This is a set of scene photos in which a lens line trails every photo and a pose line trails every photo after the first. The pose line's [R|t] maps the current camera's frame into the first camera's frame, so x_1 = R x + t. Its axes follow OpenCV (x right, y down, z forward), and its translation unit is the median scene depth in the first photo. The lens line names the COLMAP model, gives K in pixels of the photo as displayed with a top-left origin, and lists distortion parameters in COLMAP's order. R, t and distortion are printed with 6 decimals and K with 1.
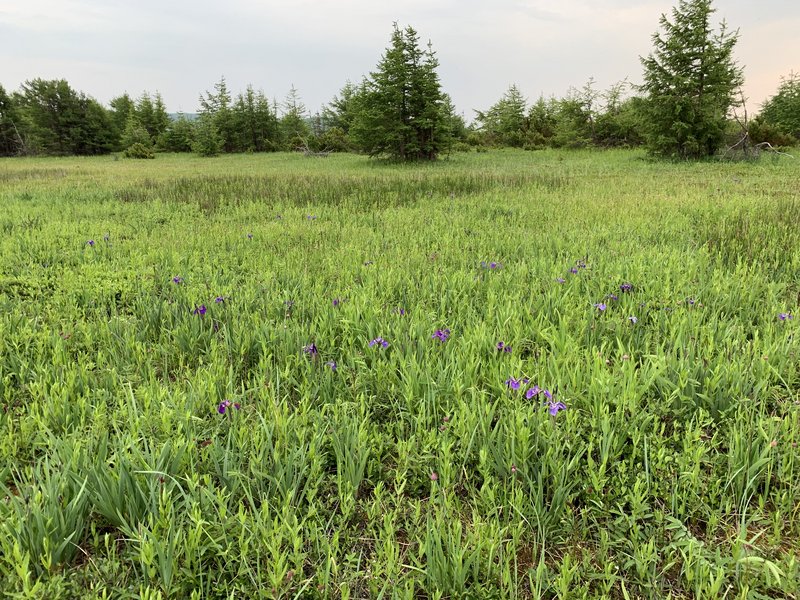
lens RADIAL K [[599.5, 0, 400.0], [0, 599.5, 300.0], [0, 0, 1]] dist [0.005985, 0.000113]
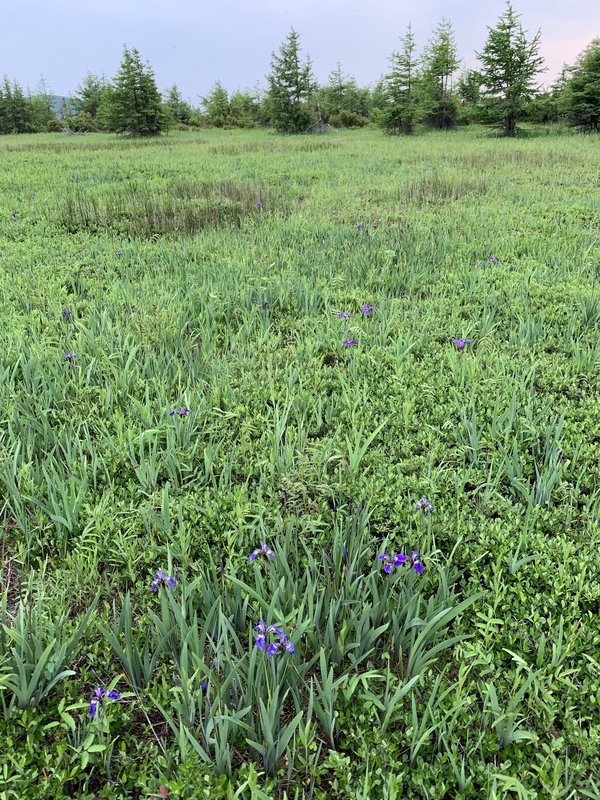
lens RADIAL K [[611.2, 0, 300.0], [0, 611.2, 400.0], [0, 0, 1]] dist [-0.005814, -0.004542]
pose [[0.973011, -0.097139, 0.209319, 0.014189], [0.060852, 0.982986, 0.173307, 0.200434], [-0.222592, -0.155892, 0.962367, -0.763130]]
